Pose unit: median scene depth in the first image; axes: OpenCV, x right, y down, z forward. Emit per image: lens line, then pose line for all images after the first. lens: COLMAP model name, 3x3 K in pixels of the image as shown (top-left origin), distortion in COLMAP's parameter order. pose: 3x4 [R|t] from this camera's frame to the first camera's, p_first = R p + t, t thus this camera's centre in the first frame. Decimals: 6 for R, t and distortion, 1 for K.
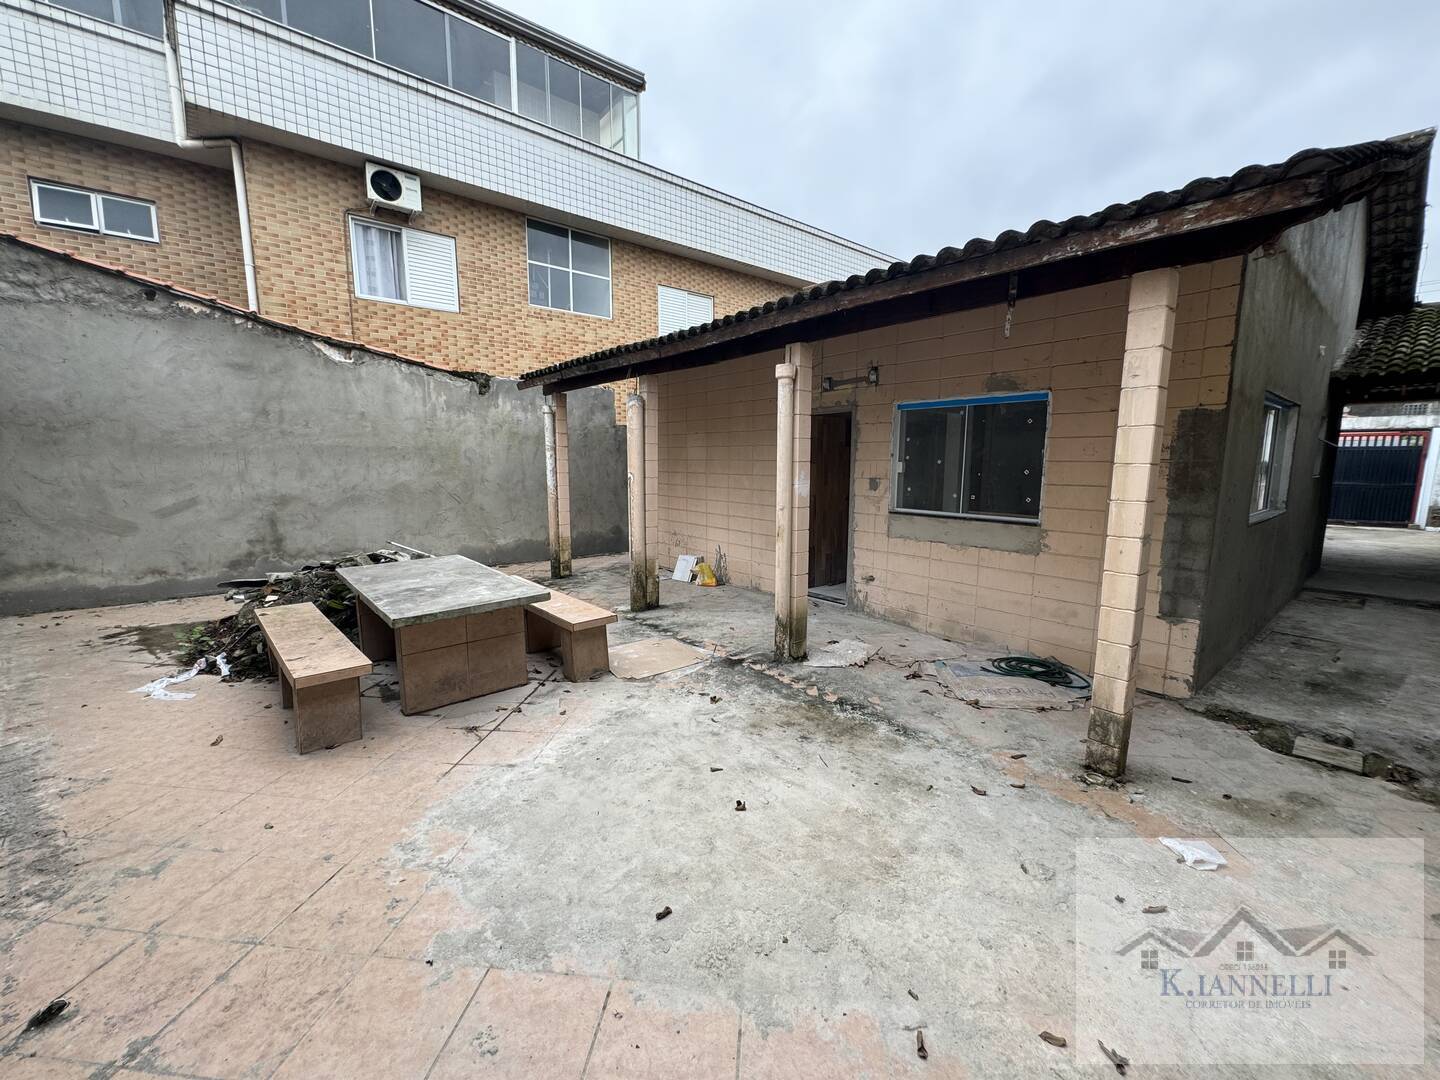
lens RADIAL K [[571.6, 0, 717.6], [0, 571.6, 540.5], [0, 0, 1]] dist [-0.002887, 0.000618]
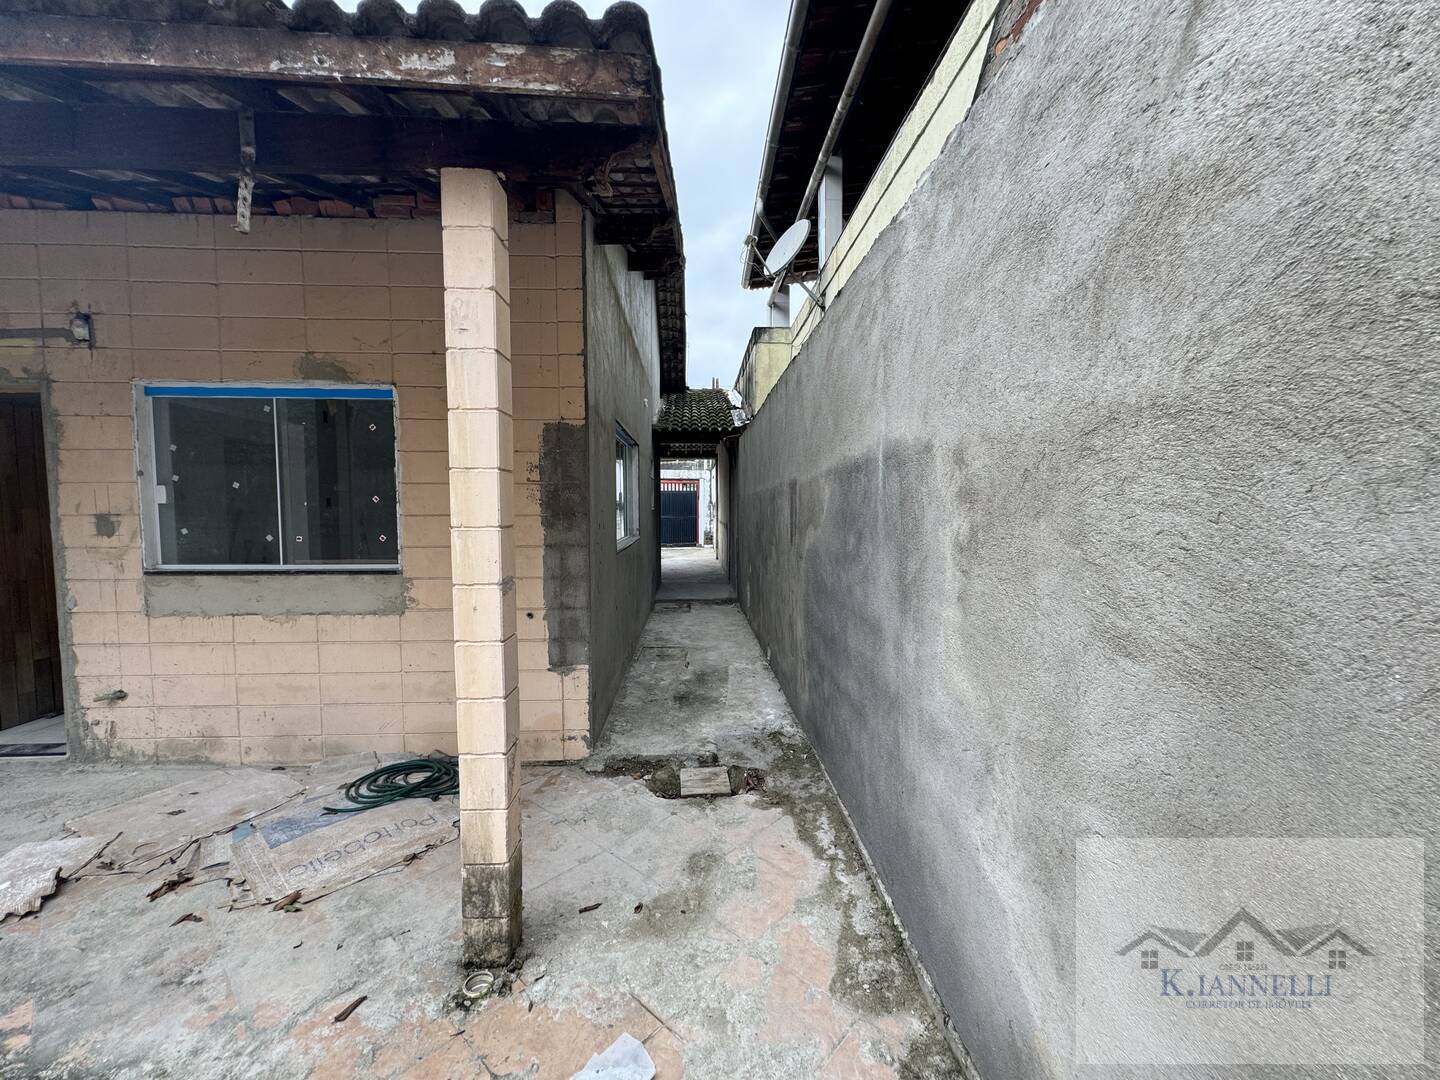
lens RADIAL K [[571.6, 0, 722.1], [0, 571.6, 538.0], [0, 0, 1]] dist [-0.002887, 0.000618]
pose [[0.590083, -0.048595, 0.805879, 0.249731], [0.113636, 0.993249, -0.023314, -0.007856], [-0.799305, 0.105334, 0.591621, 0.275807]]
